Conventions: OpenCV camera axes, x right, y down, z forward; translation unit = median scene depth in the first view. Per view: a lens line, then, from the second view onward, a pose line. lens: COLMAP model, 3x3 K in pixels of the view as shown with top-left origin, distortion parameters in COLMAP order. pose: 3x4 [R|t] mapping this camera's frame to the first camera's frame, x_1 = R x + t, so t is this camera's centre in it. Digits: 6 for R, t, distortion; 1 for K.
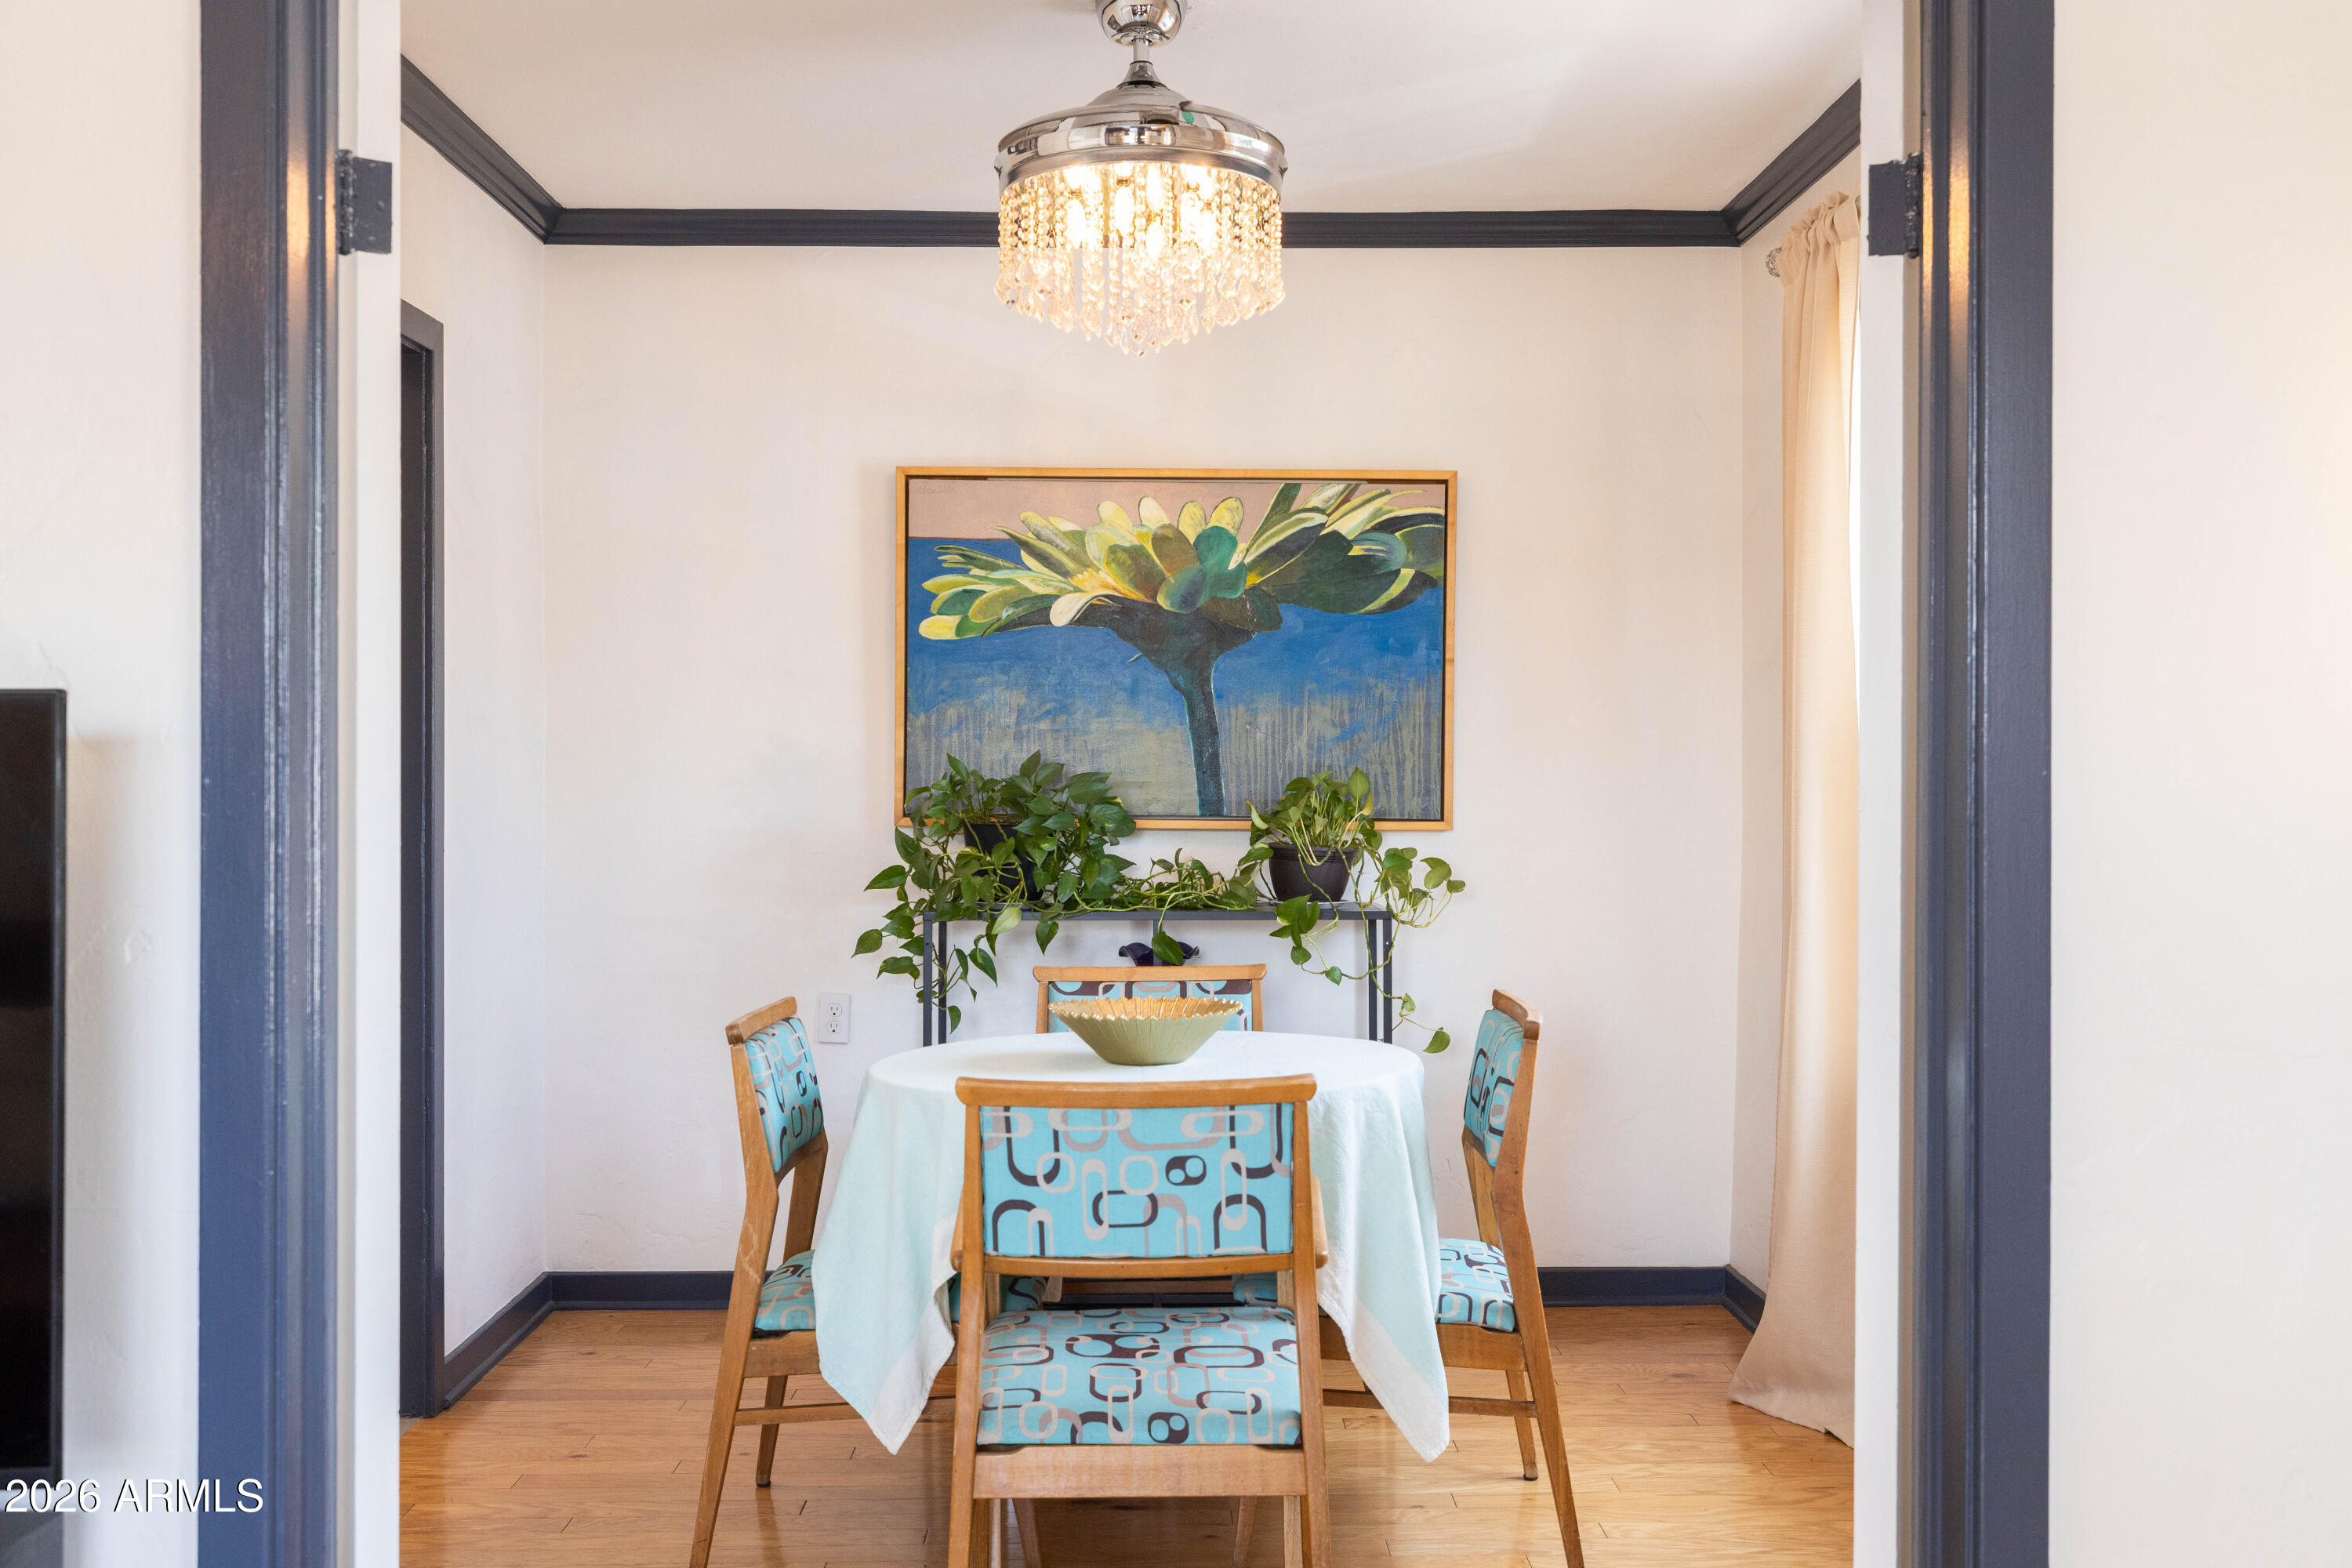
lens RADIAL K [[2376.7, 0, 1176.0], [0, 2376.7, 784.0], [0, 0, 1]] dist [0.009192, 0.007599]
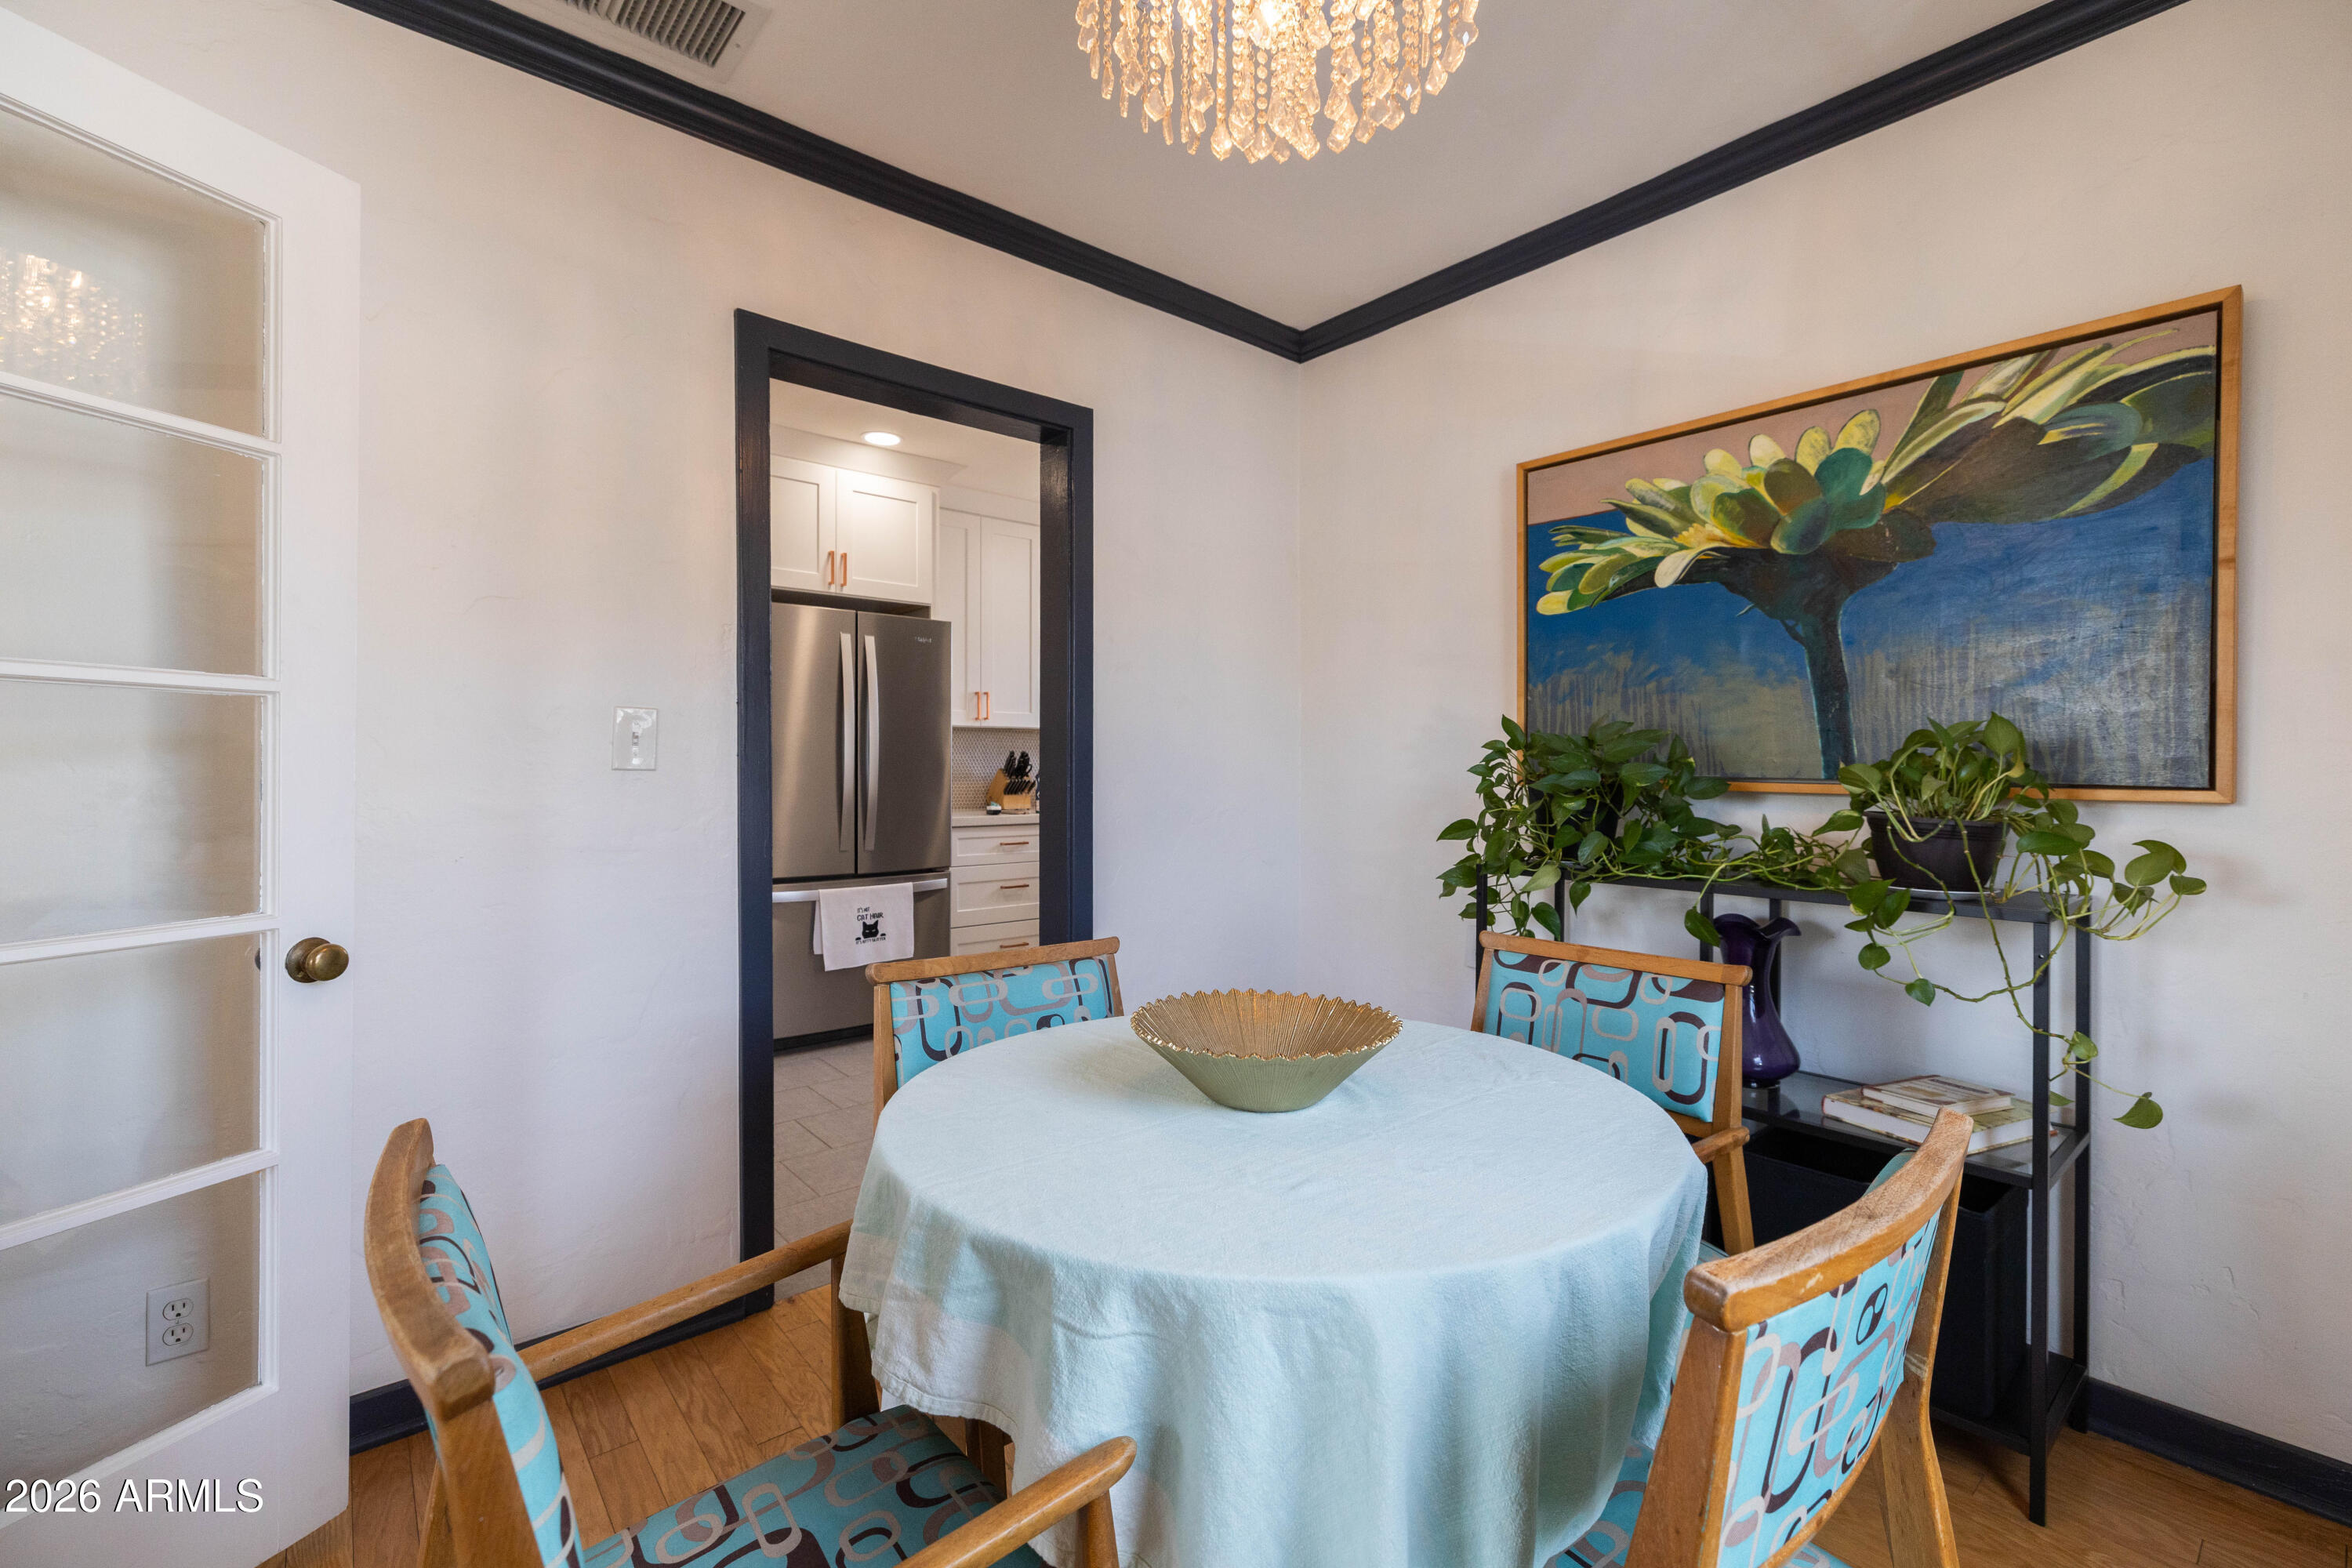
lens RADIAL K [[1013.4, 0, 1177.9], [0, 1013.4, 769.8], [0, 0, 1]] dist [0.000395, -0.000101]
pose [[0.627701, 0.004382, -0.778442, 0.154285], [-0.011484, 0.999927, -0.003632, 0.014141], [0.778370, 0.011220, 0.627706, 0.575347]]
